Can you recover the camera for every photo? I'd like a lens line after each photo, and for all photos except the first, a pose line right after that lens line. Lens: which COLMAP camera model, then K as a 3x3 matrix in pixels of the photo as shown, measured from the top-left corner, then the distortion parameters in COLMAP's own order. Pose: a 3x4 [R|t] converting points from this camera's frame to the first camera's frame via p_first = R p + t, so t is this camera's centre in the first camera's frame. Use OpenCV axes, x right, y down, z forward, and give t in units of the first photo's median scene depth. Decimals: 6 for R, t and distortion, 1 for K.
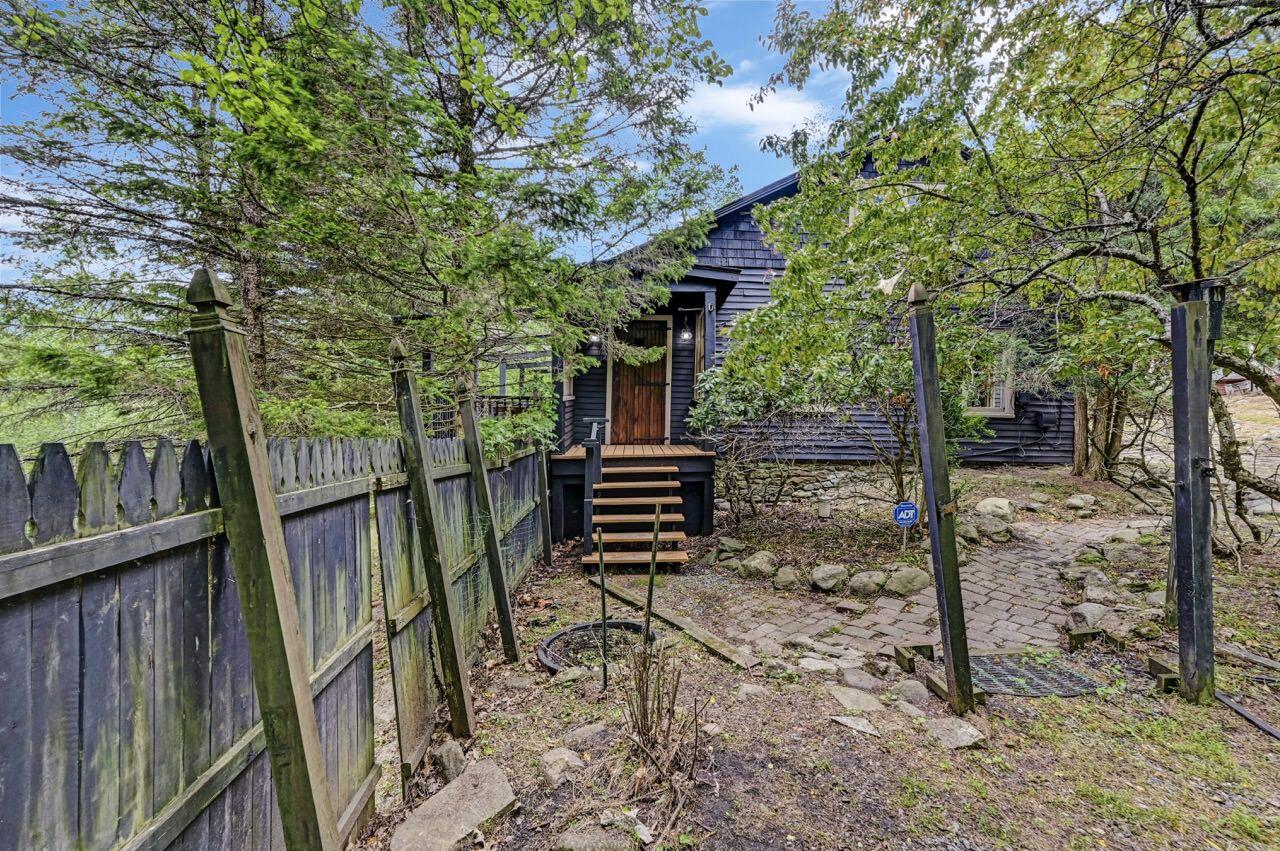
lens RADIAL K [[516.9, 0, 643.0], [0, 516.9, 427.6], [0, 0, 1]] dist [-0.001326, -0.000074]
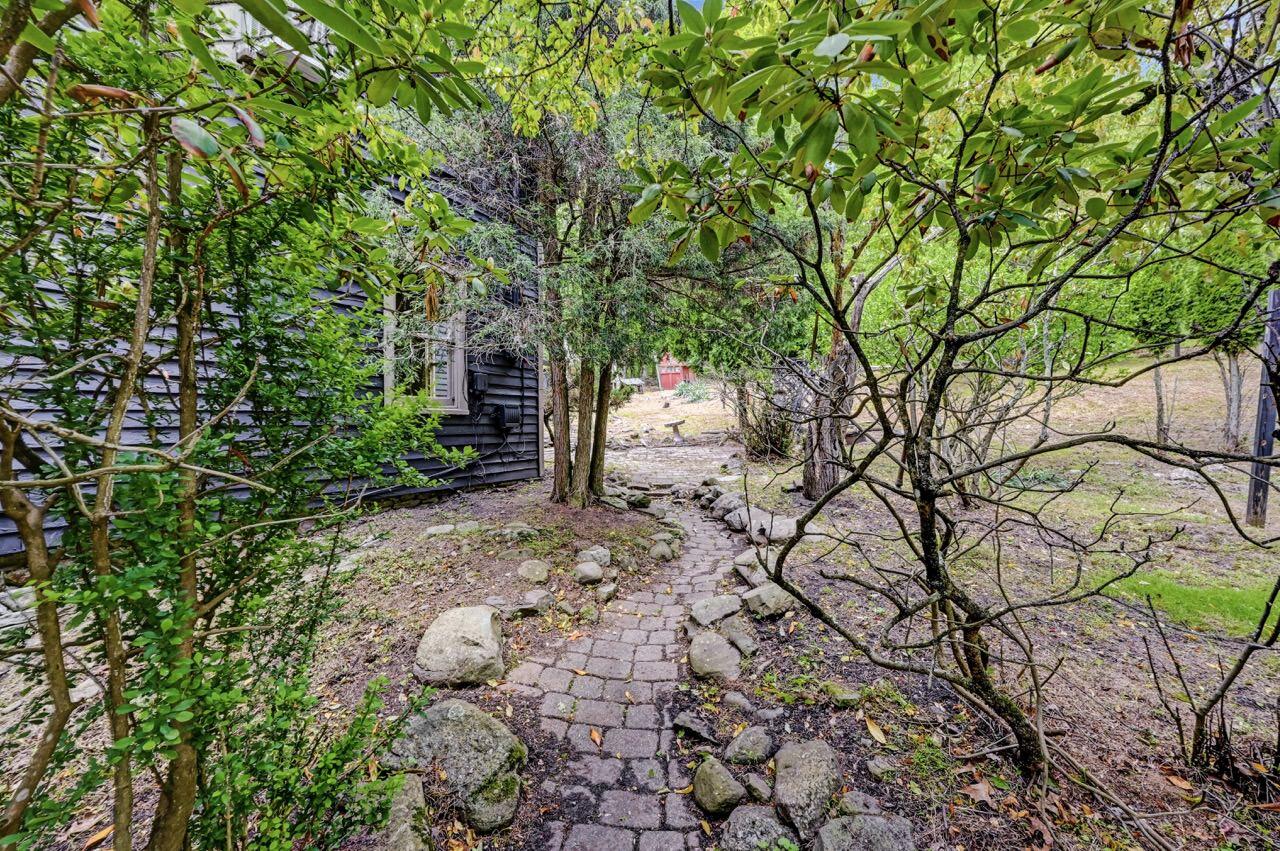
lens RADIAL K [[516.9, 0, 642.9], [0, 516.9, 428.6], [0, 0, 1]] dist [-0.001326, -0.000074]
pose [[0.546330, -0.014320, 0.837448, 0.375745], [0.020183, 0.999789, 0.003928, 0.001532], [-0.837327, 0.014756, 0.546504, 0.580666]]
